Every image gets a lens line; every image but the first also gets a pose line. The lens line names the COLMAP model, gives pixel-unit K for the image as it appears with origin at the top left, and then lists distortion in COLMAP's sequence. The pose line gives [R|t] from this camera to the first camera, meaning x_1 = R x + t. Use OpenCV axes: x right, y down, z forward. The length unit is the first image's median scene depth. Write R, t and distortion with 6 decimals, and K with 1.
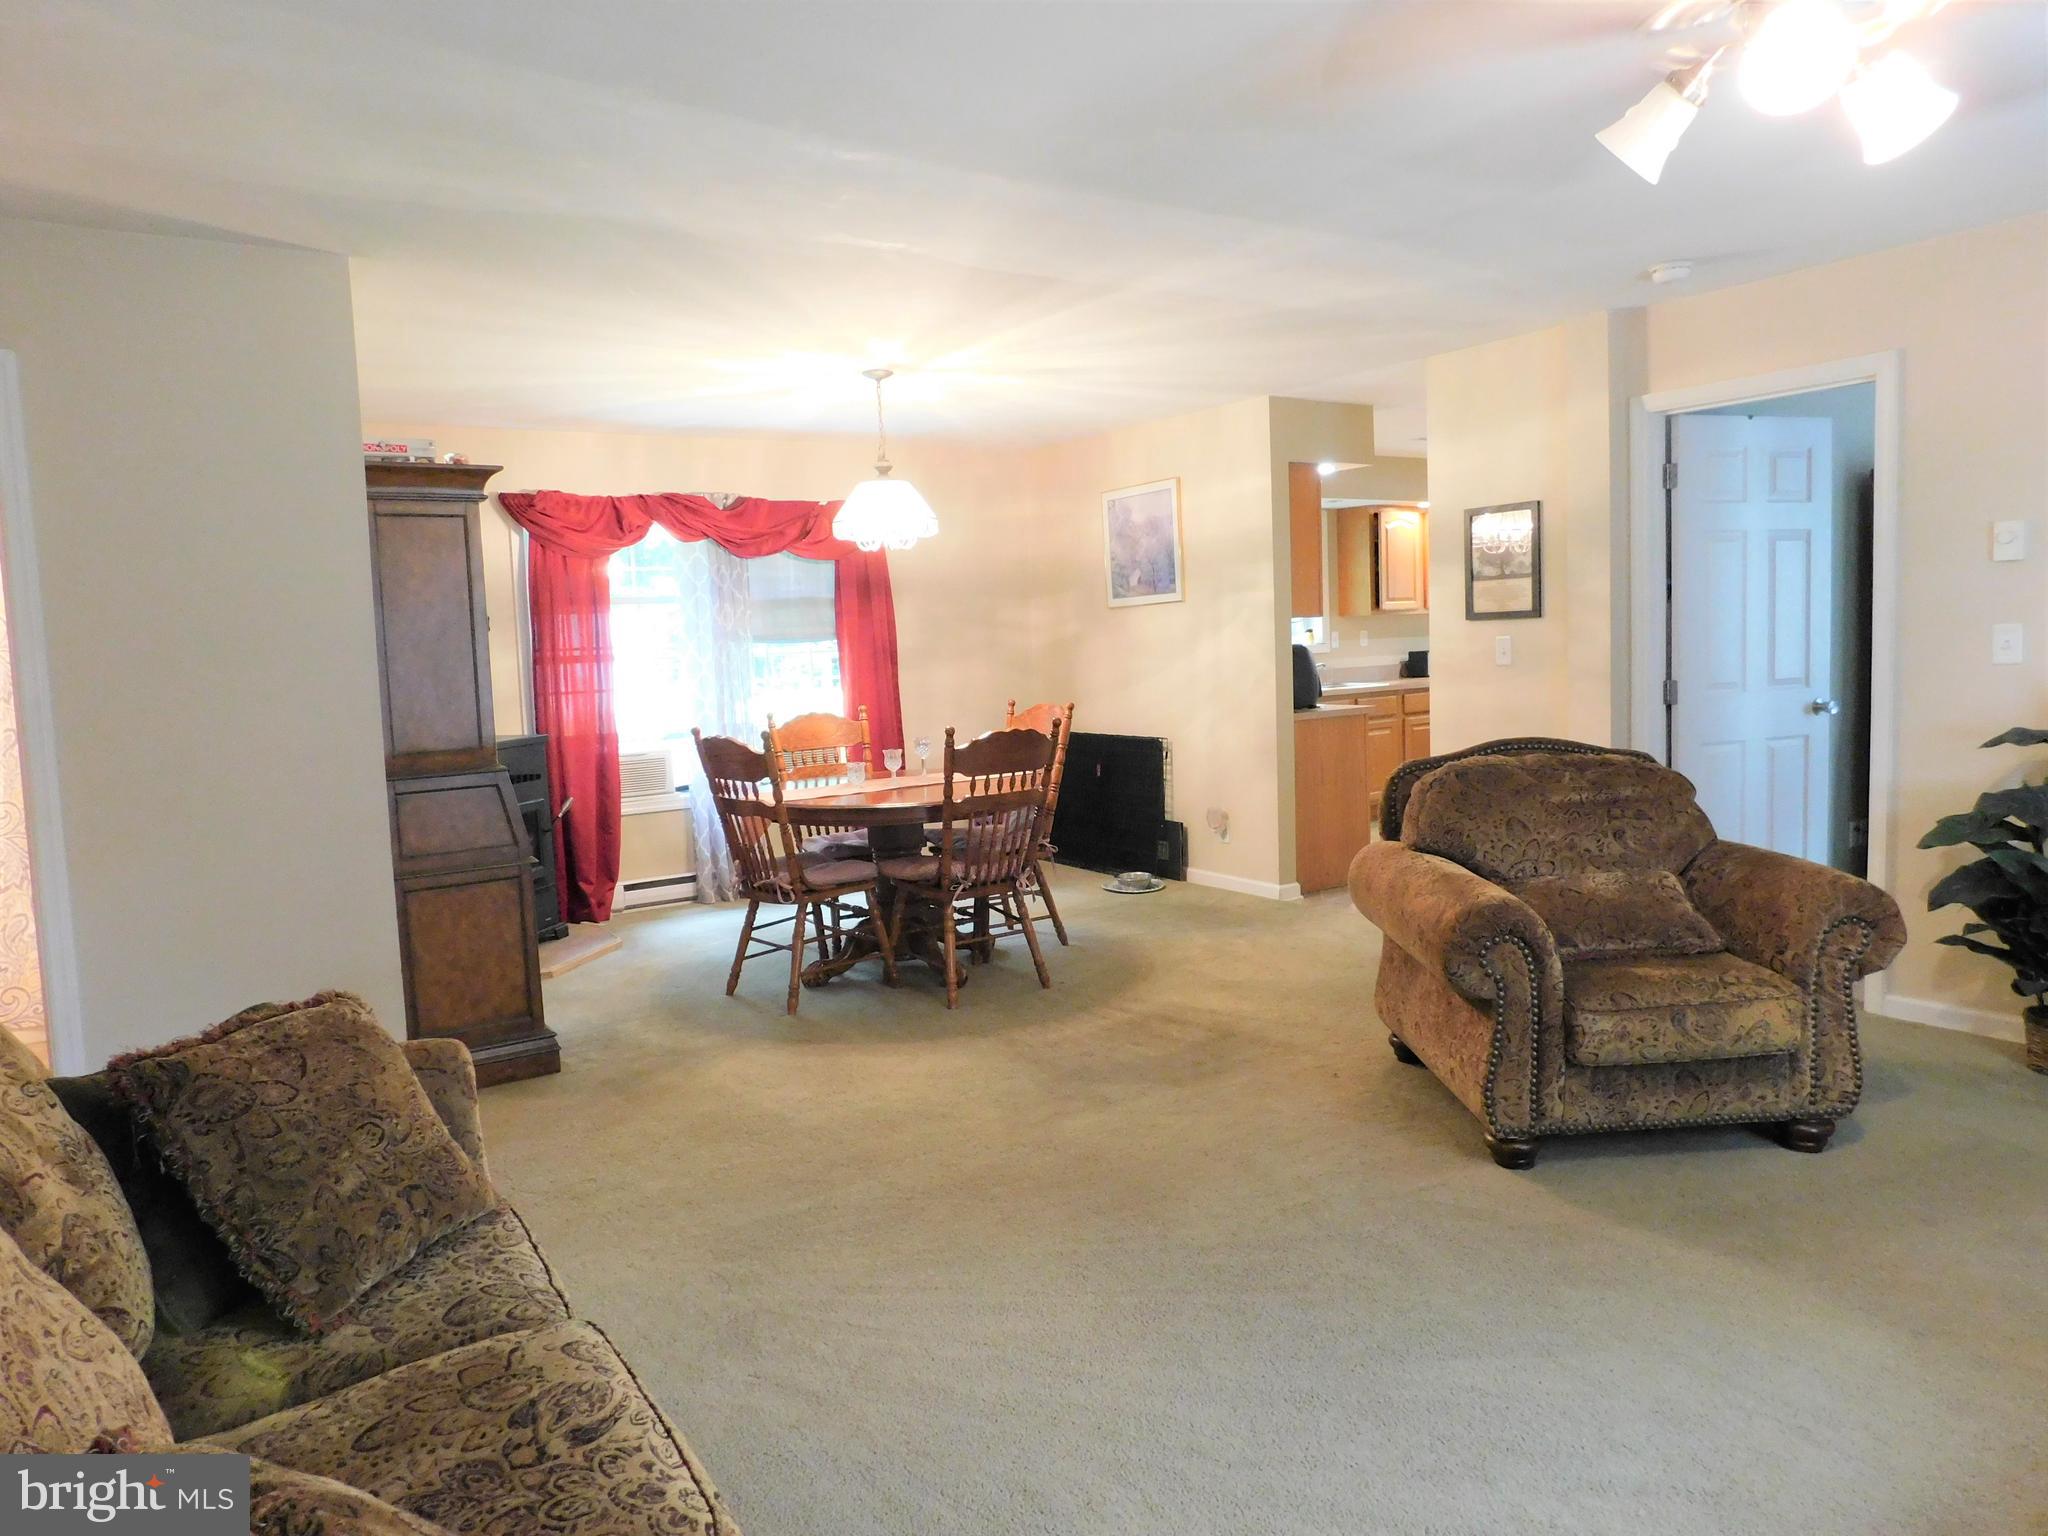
lens RADIAL K [[1324.5, 0, 1019.1], [0, 1324.5, 762.6], [0, 0, 1]] dist [-0.087407, 0.055641]
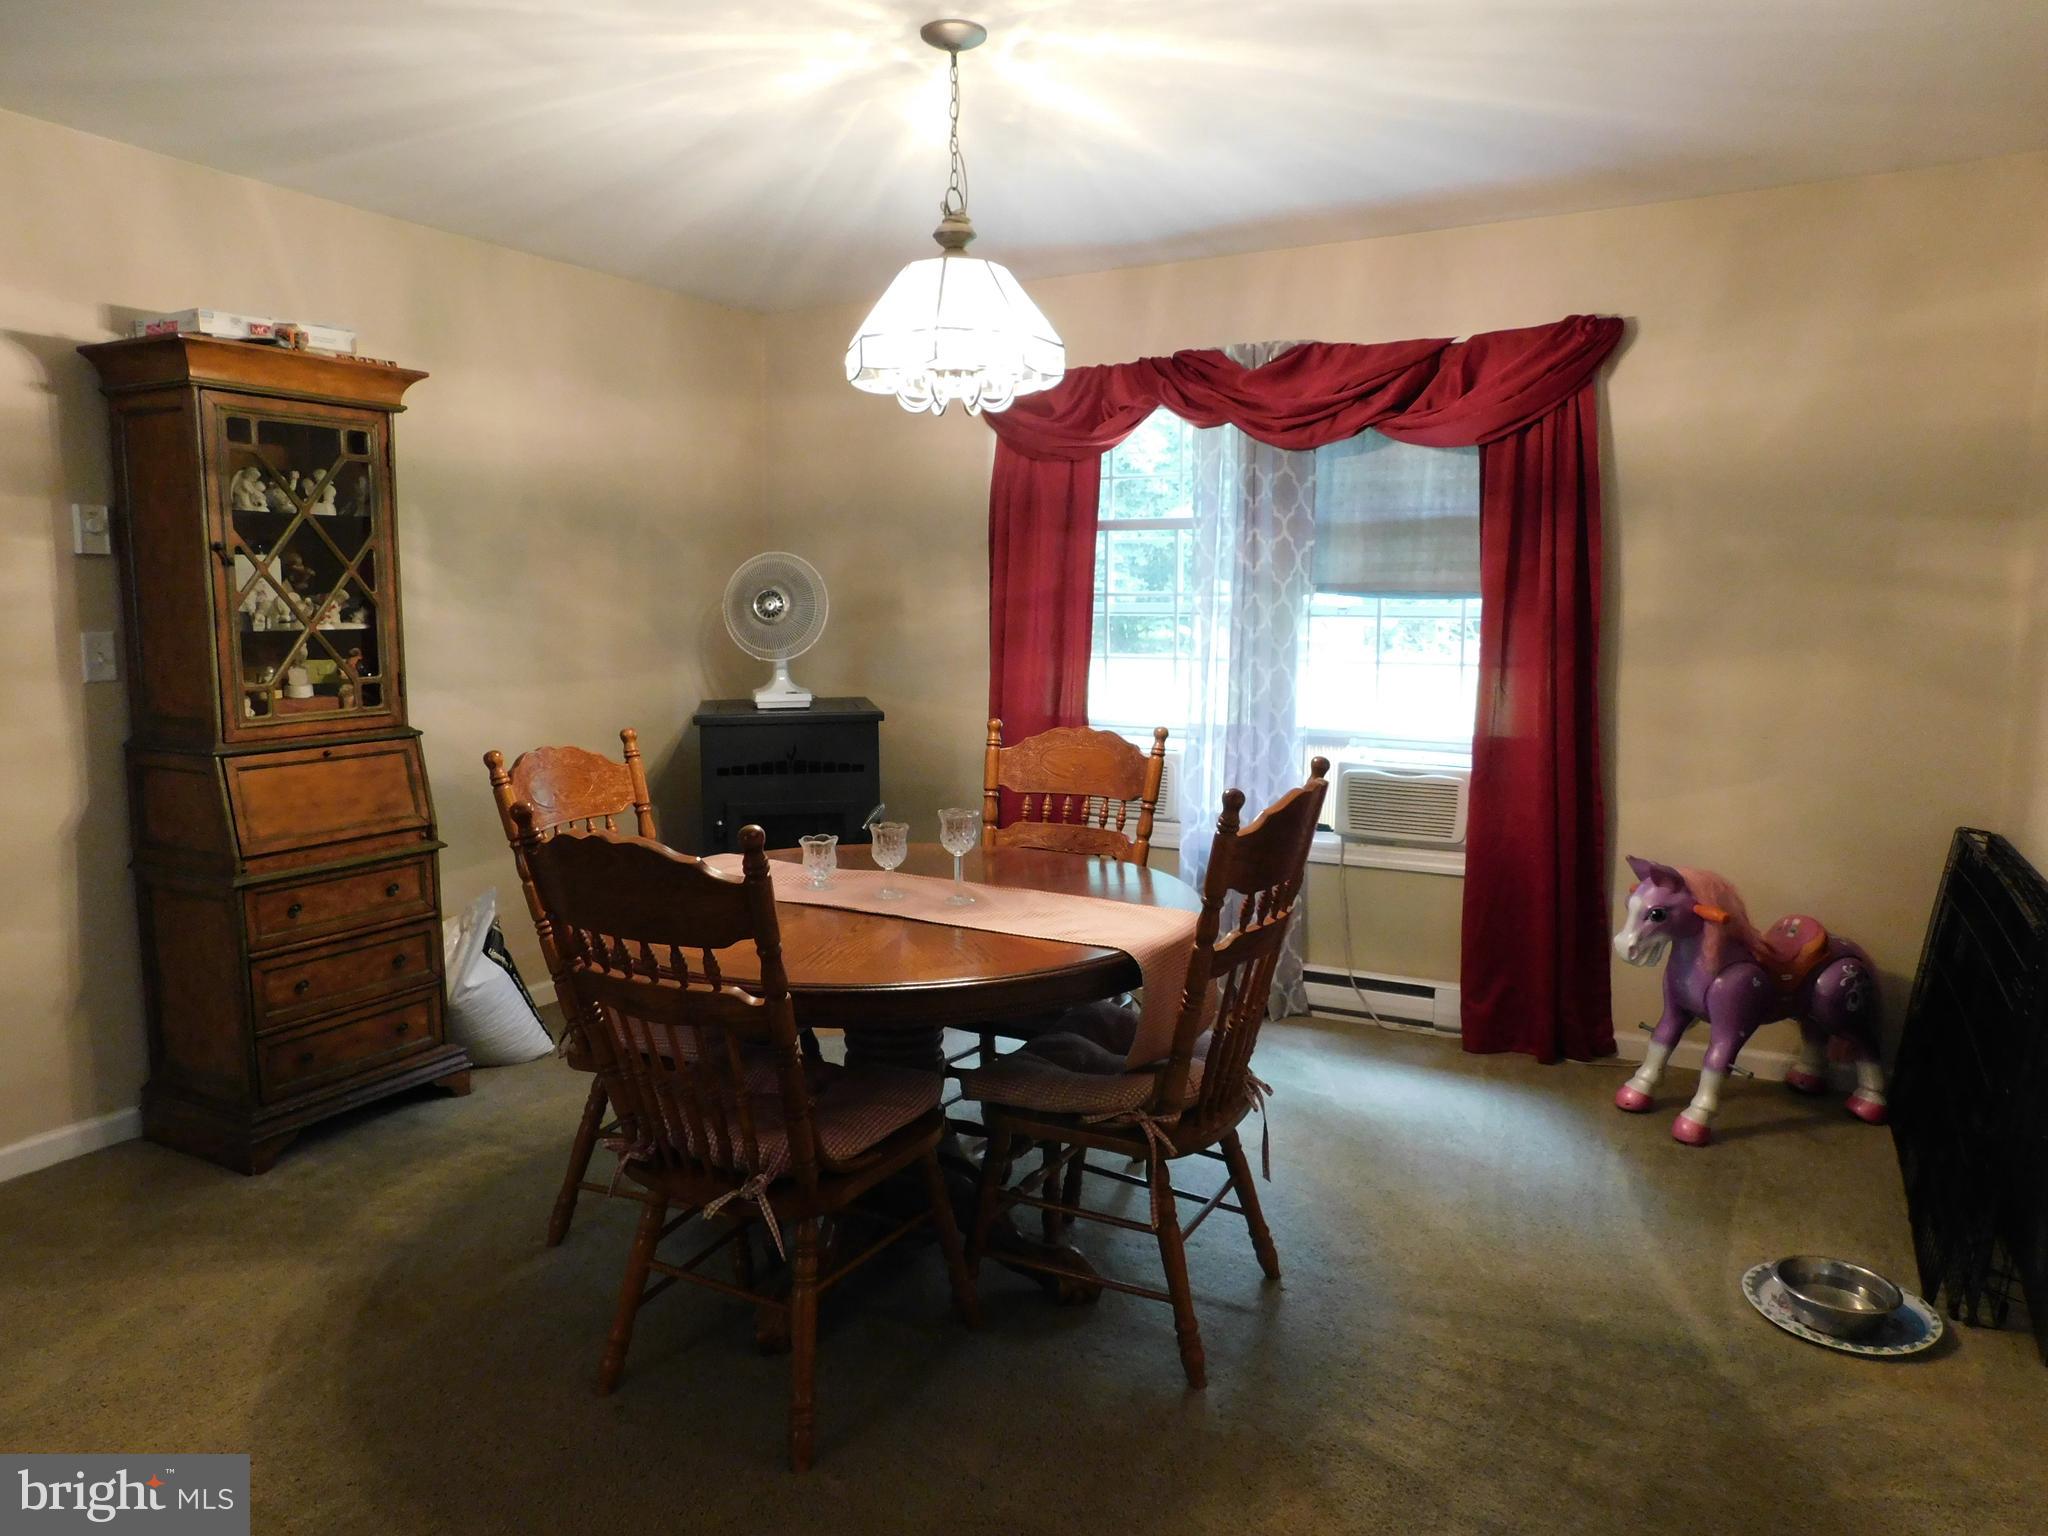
lens RADIAL K [[1324.5, 0, 1019.1], [0, 1324.5, 762.6], [0, 0, 1]] dist [-0.087407, 0.055641]
pose [[0.464167, 0.142809, -0.874159, 0.272091], [-0.101363, 0.988997, 0.107748, -0.069302], [0.879929, 0.038595, 0.473536, 0.629699]]
